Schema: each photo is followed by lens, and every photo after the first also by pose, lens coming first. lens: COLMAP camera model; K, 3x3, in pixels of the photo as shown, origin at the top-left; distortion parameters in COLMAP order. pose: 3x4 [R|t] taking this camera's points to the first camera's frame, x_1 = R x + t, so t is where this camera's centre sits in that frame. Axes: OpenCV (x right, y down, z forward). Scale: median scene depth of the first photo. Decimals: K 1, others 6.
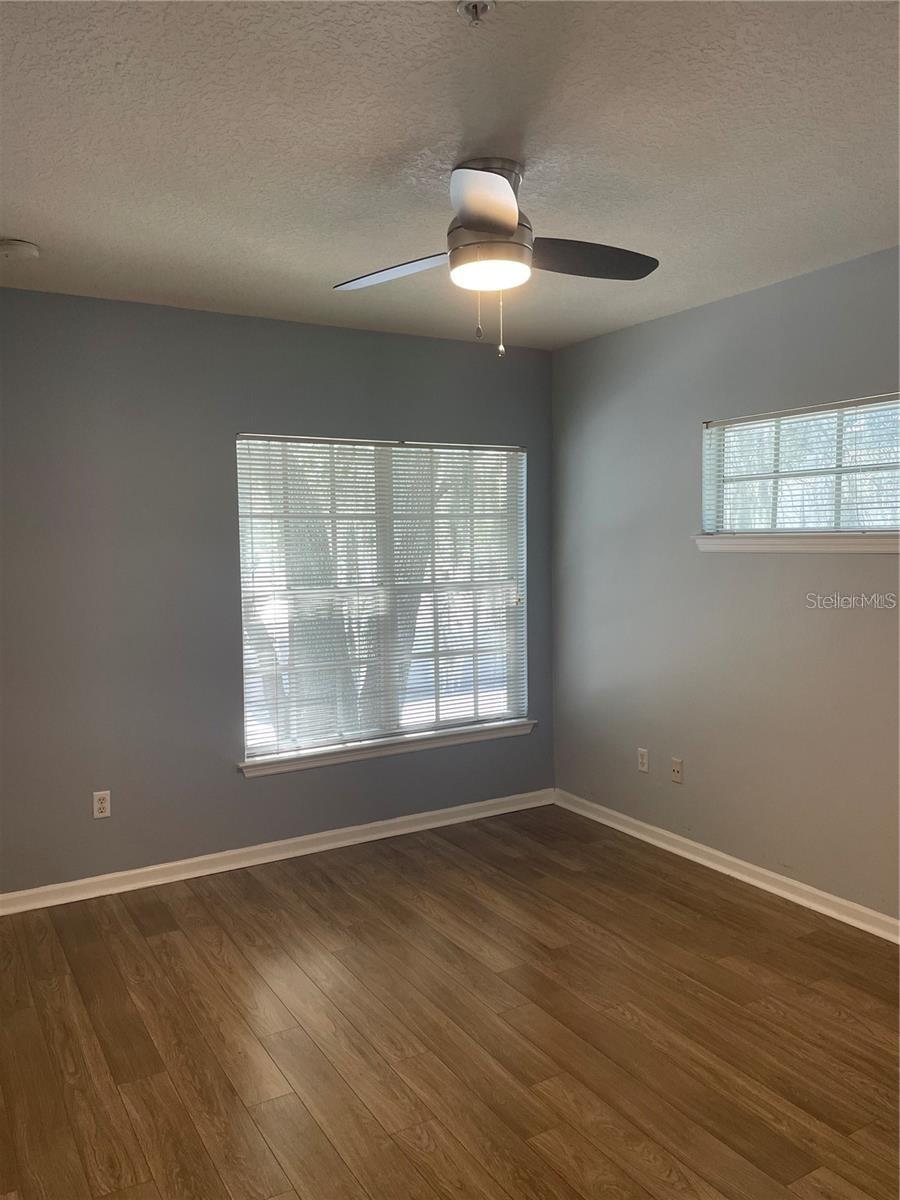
lens RADIAL K [[901.8, 0, 453.0], [0, 901.8, 602.5], [0, 0, 1]] dist [0.008599, -0.009409]
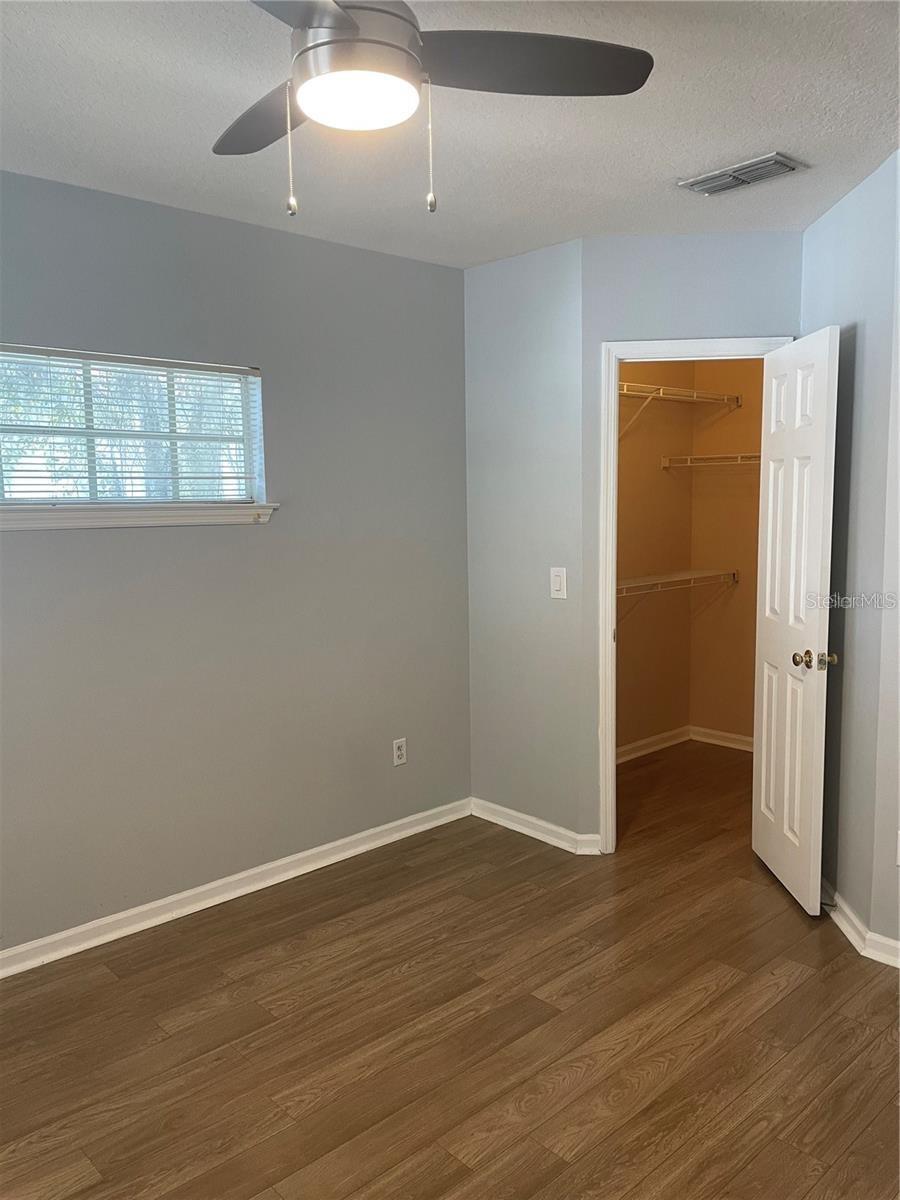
lens RADIAL K [[901.8, 0, 453.3], [0, 901.8, 597.0], [0, 0, 1]] dist [0.008599, -0.009409]
pose [[-0.200646, -0.089886, 0.975531, -0.587010], [0.088535, 0.990043, 0.109433, -0.062782], [-0.975655, 0.108326, -0.190690, 0.985668]]
